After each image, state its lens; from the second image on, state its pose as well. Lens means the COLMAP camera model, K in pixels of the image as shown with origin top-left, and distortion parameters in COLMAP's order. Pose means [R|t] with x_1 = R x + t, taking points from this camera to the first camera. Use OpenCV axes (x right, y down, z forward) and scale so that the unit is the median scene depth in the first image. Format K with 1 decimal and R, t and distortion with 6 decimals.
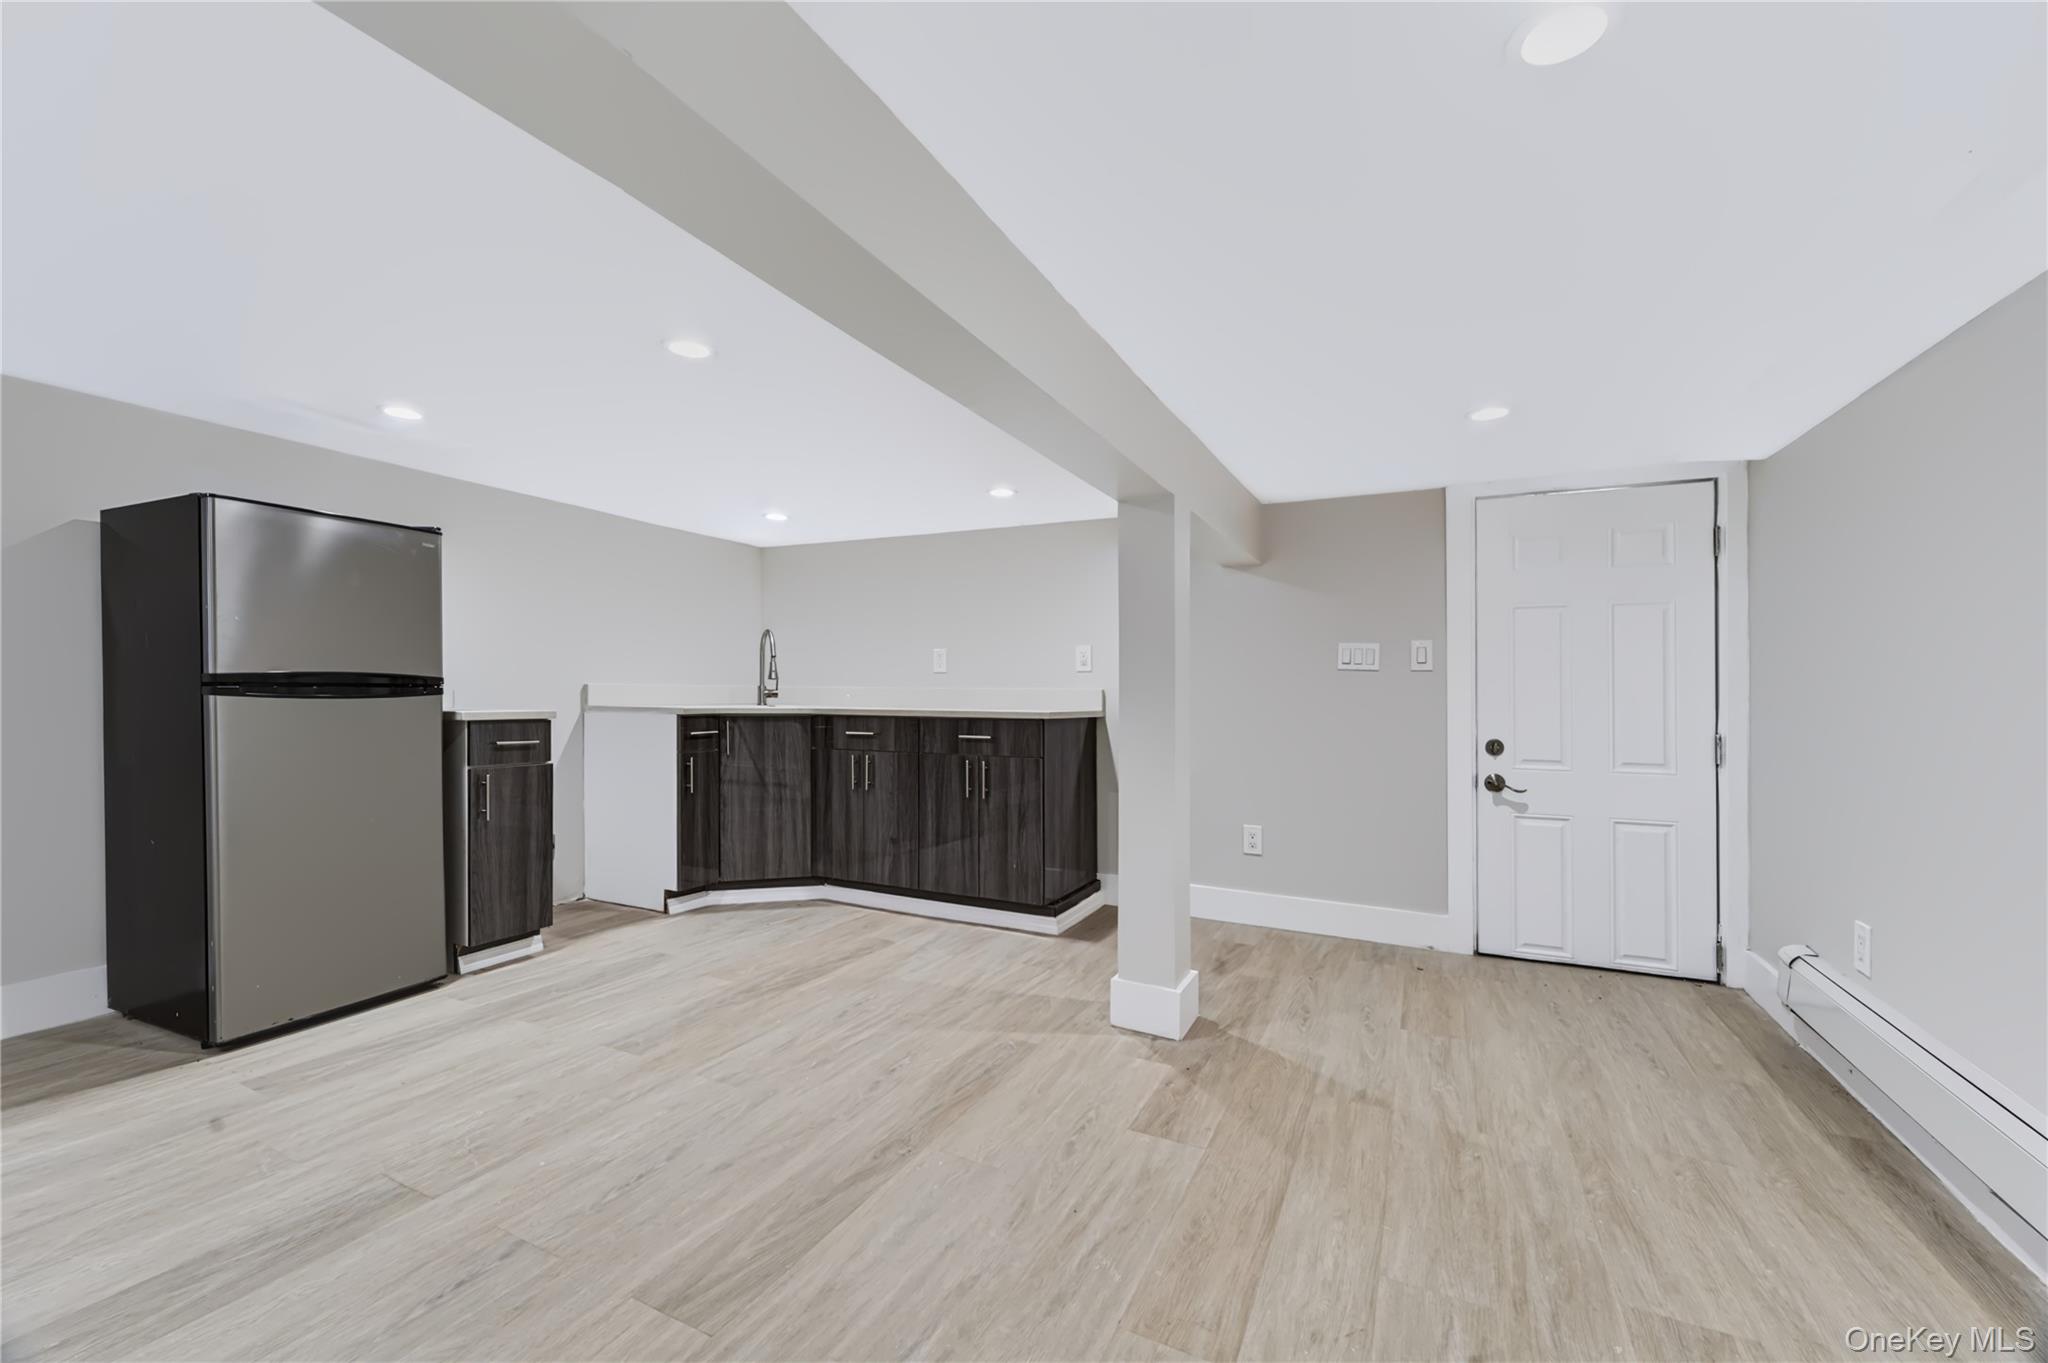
lens RADIAL K [[817.7, 0, 1017.7], [0, 817.7, 690.3], [0, 0, 1]] dist [-0.007838, -0.000074]
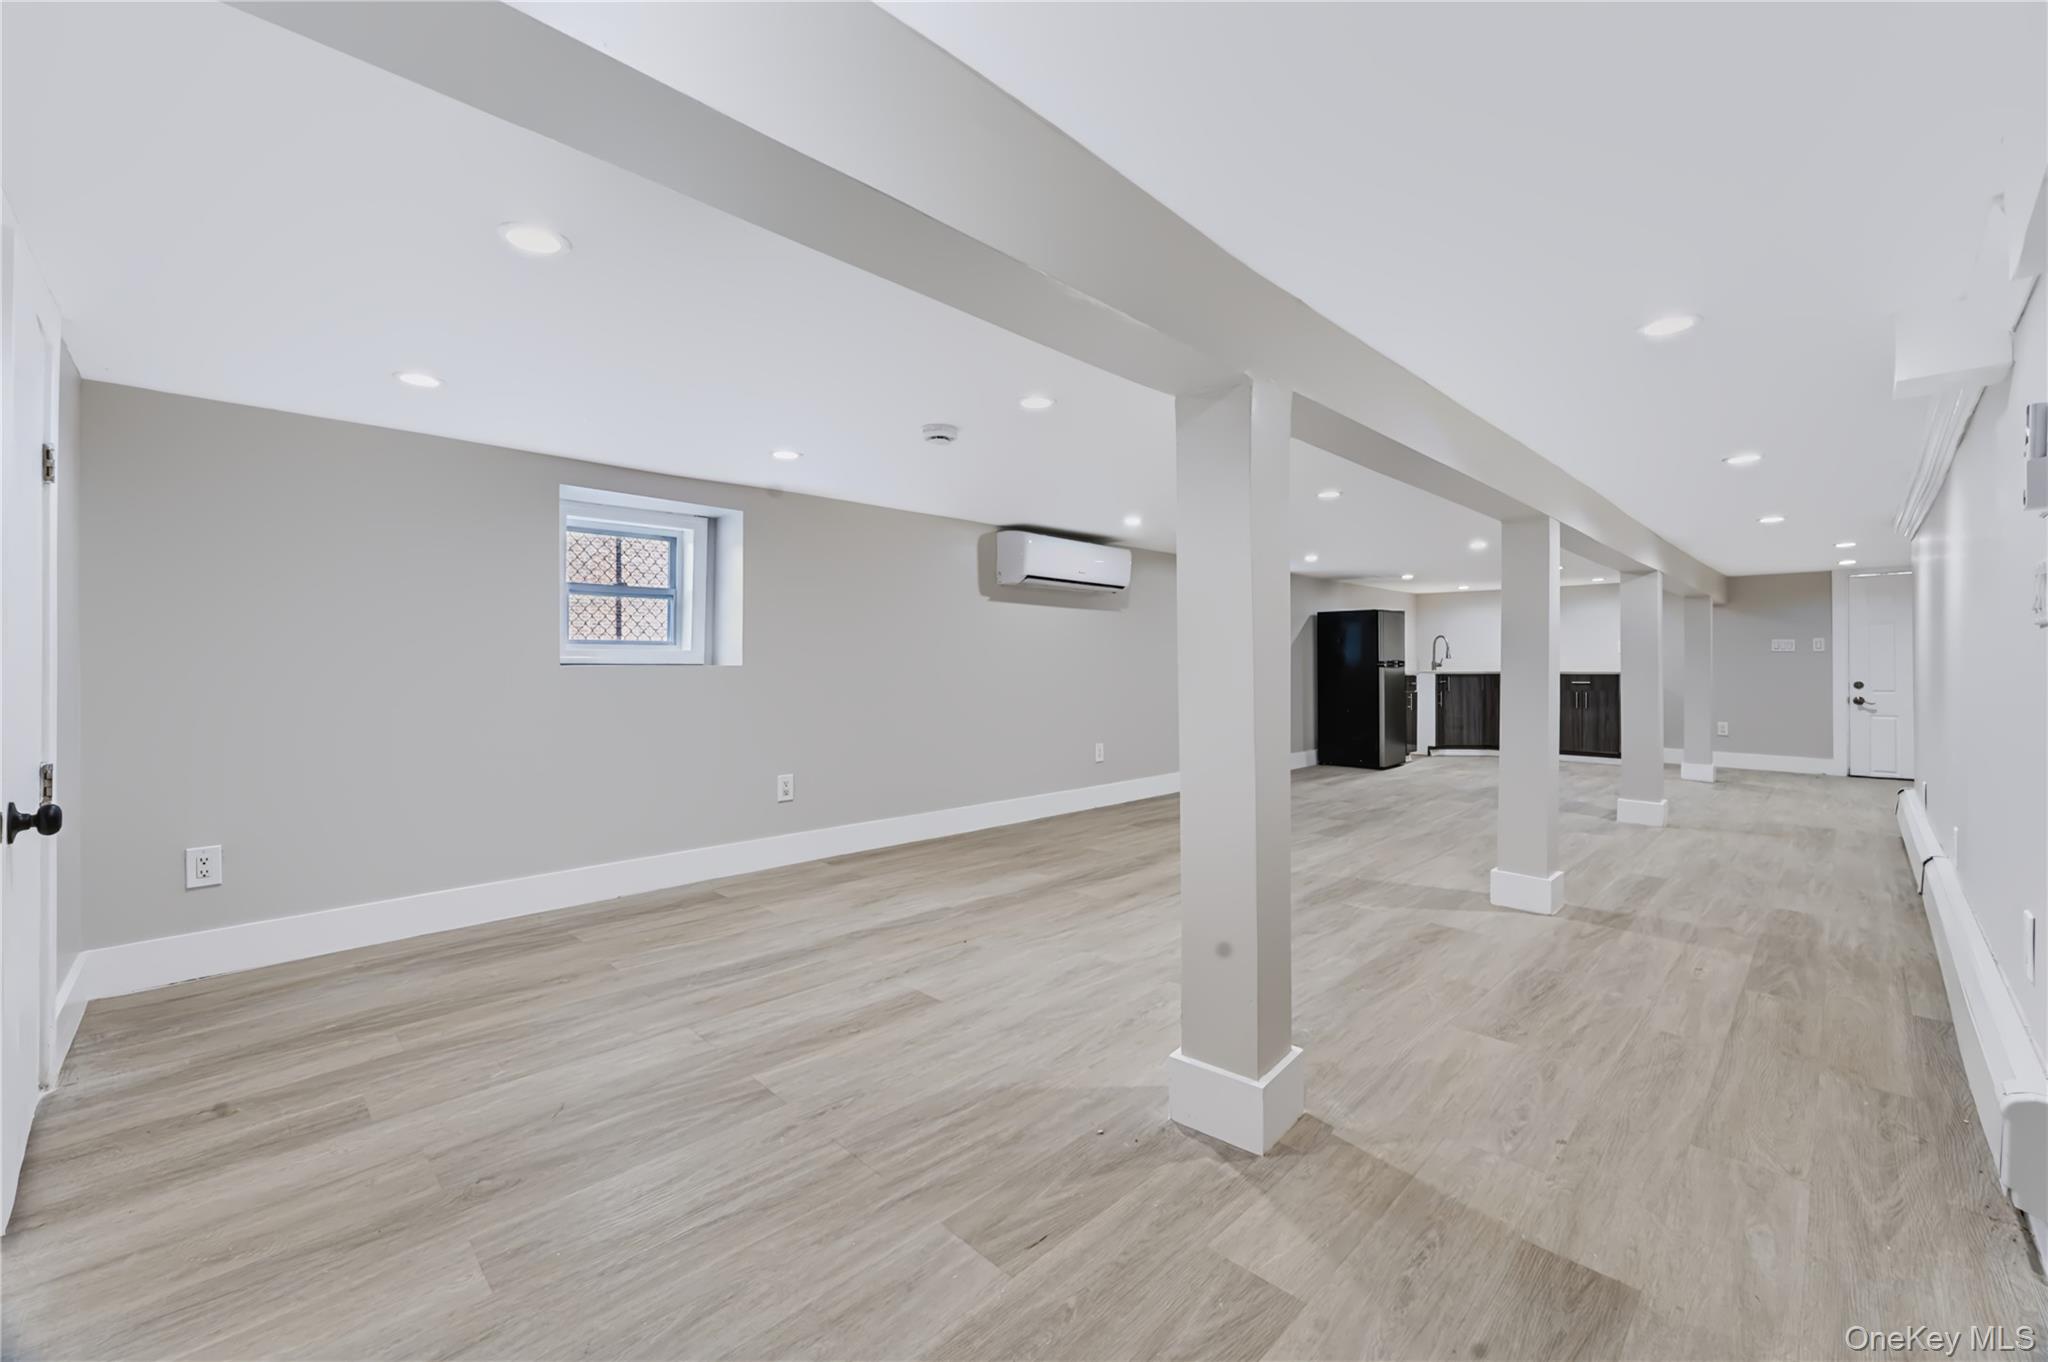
lens RADIAL K [[825.9, 0, 1028.4], [0, 825.9, 677.1], [0, 0, 1]] dist [0.007567, -0.000254]
pose [[0.945705, -0.007203, -0.324948, -0.800063], [0.012414, 0.999825, 0.013966, -0.013199], [0.324790, -0.017242, 0.945629, -1.827166]]
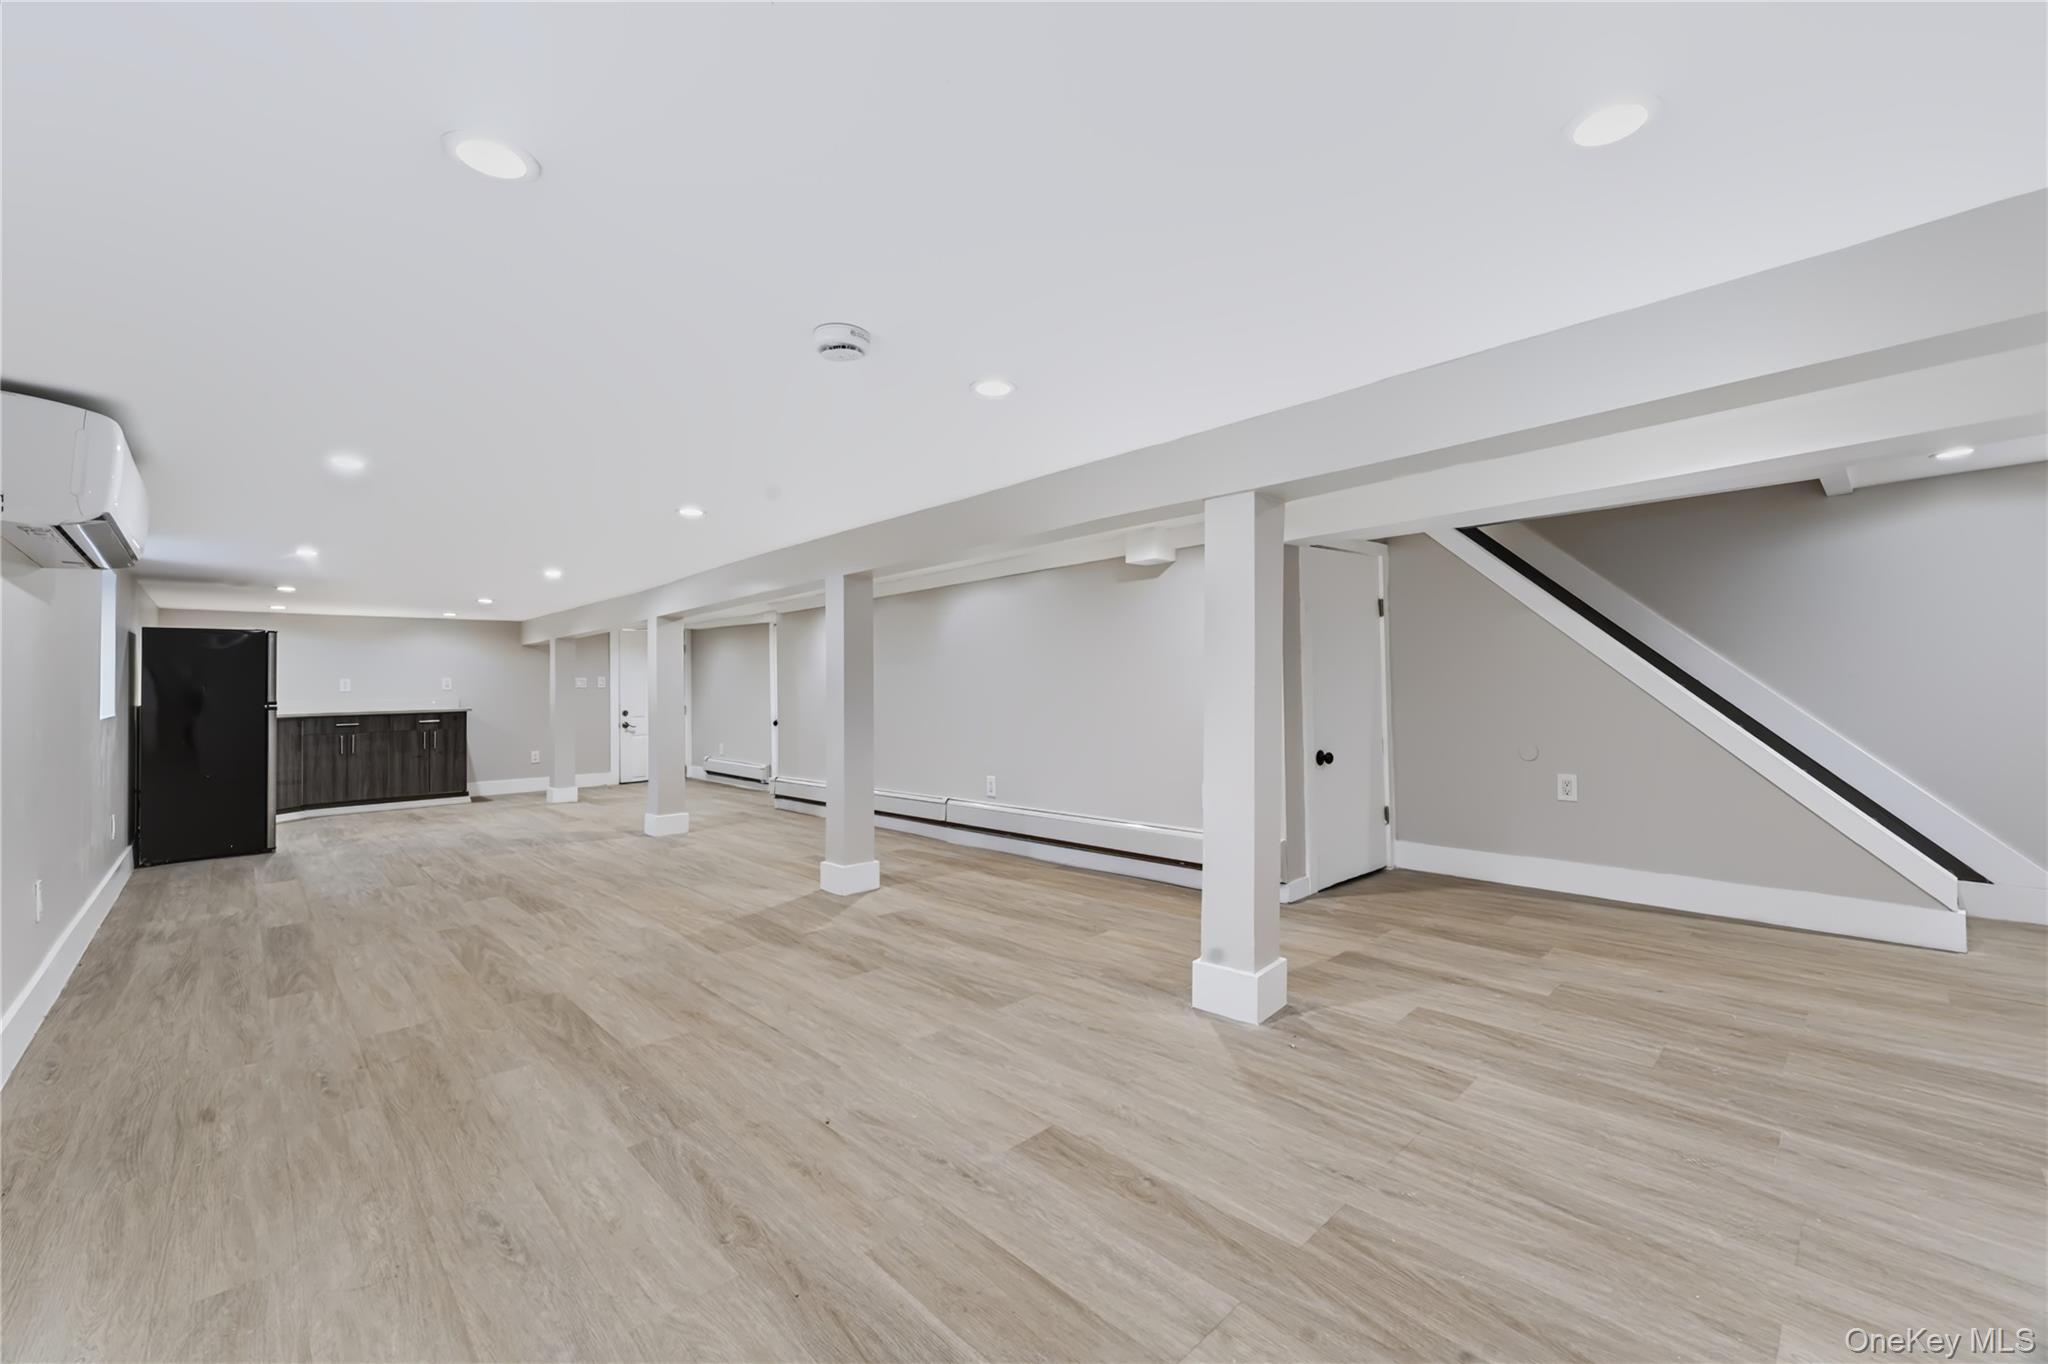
lens RADIAL K [[825.9, 0, 1028.4], [0, 825.9, 678.1], [0, 0, 1]] dist [0.007567, -0.000254]
pose [[0.341946, -0.006695, 0.939696, -1.655608], [0.020786, 0.999784, -0.000441, -0.025855], [-0.939490, 0.019684, 0.342011, -1.349331]]
